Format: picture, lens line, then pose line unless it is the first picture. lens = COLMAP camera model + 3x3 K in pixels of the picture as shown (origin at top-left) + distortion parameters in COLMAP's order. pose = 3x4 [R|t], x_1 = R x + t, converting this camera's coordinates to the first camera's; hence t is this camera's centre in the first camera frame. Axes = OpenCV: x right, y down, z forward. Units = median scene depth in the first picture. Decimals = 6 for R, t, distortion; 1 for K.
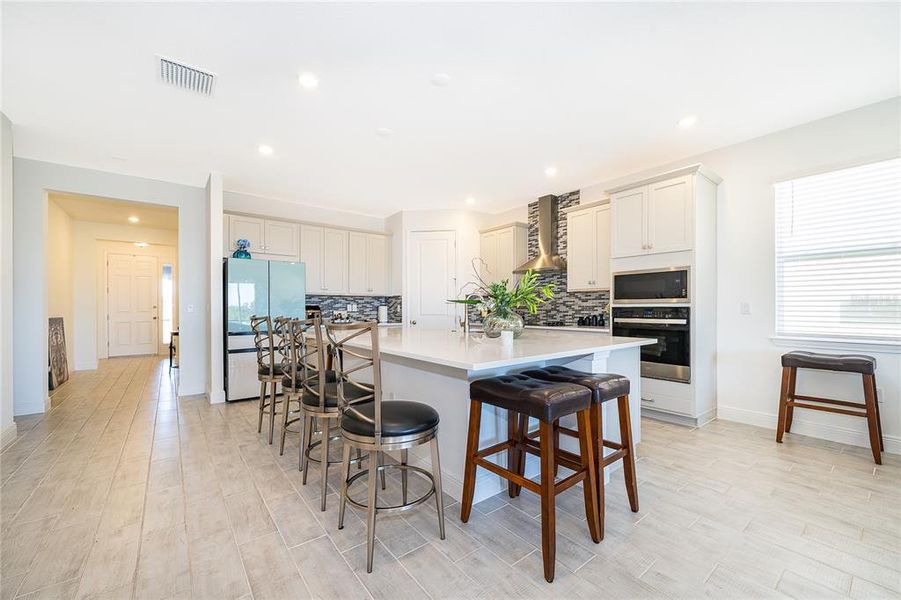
lens RADIAL K [[358.9, 0, 449.2], [0, 358.9, 307.3], [0, 0, 1]] dist [0.000625, -0.000055]
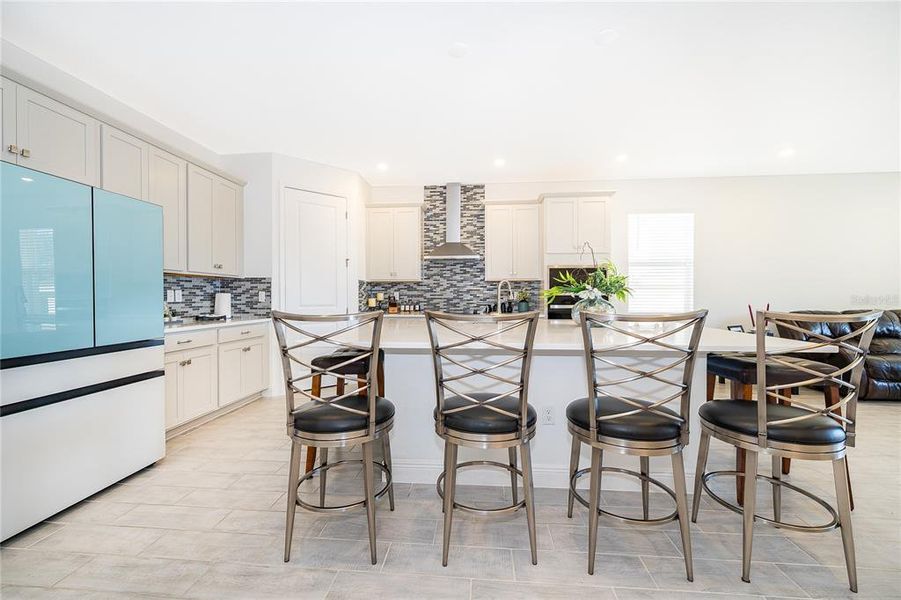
lens RADIAL K [[357.7, 0, 450.5], [0, 357.7, 300.0], [0, 0, 1]] dist [-0.000209, -0.000120]
pose [[0.678790, -0.005488, 0.734312, -0.466292], [-0.001400, 0.999961, 0.008768, 0.003370], [-0.734331, -0.006979, 0.678755, 0.342428]]
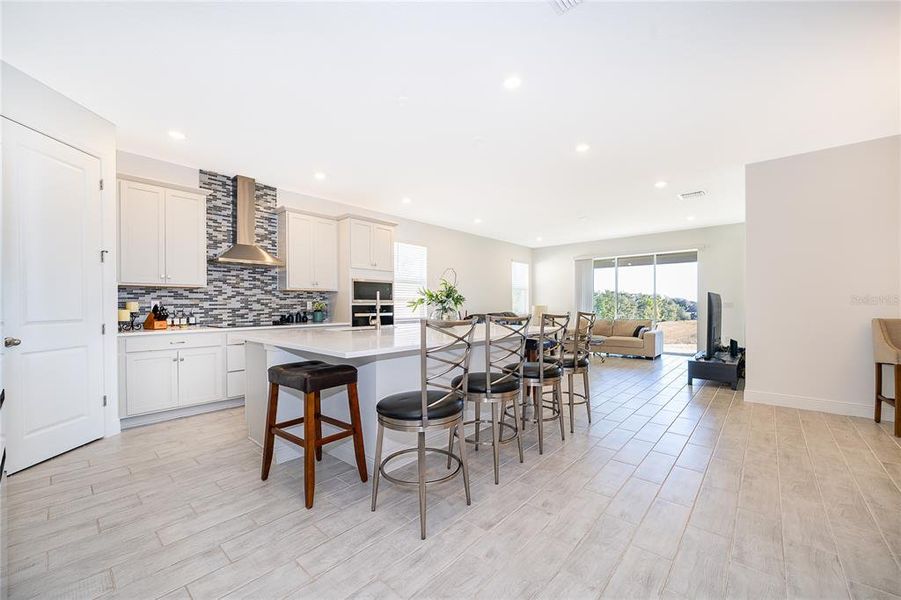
lens RADIAL K [[358.9, 0, 449.2], [0, 358.9, 307.3], [0, 0, 1]] dist [0.000625, -0.000055]
pose [[-0.180046, -0.003066, 0.983653, -0.682339], [0.000472, 0.999995, 0.003204, 0.002169], [-0.983658, 0.001041, -0.180043, 0.682463]]
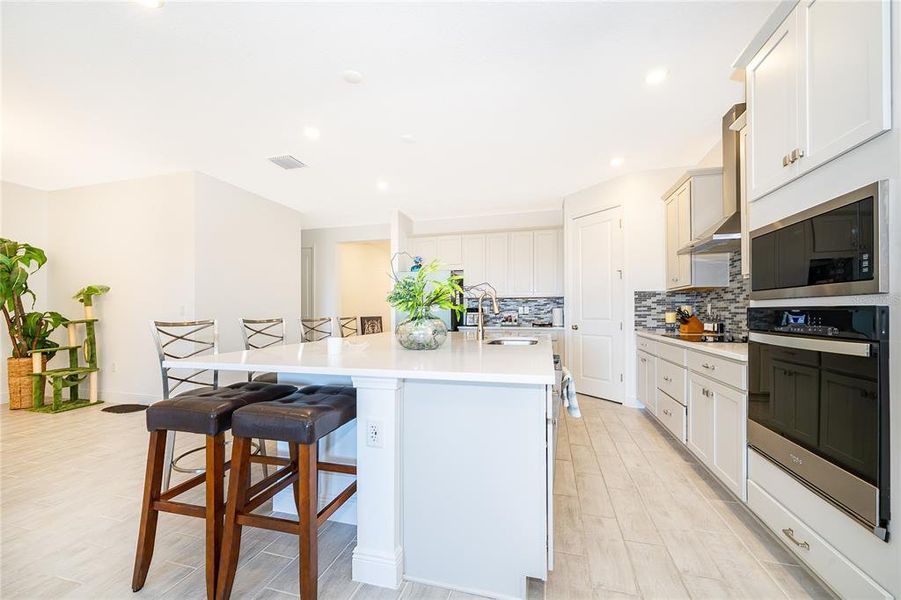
lens RADIAL K [[354.9, 0, 452.3], [0, 354.9, 311.8], [0, 0, 1]] dist [0.000630, 0.000067]
pose [[0.601991, 0.001764, -0.798501, 0.453777], [0.003763, 0.999980, 0.005046, 0.000461], [0.798494, -0.006043, 0.601972, 0.318923]]
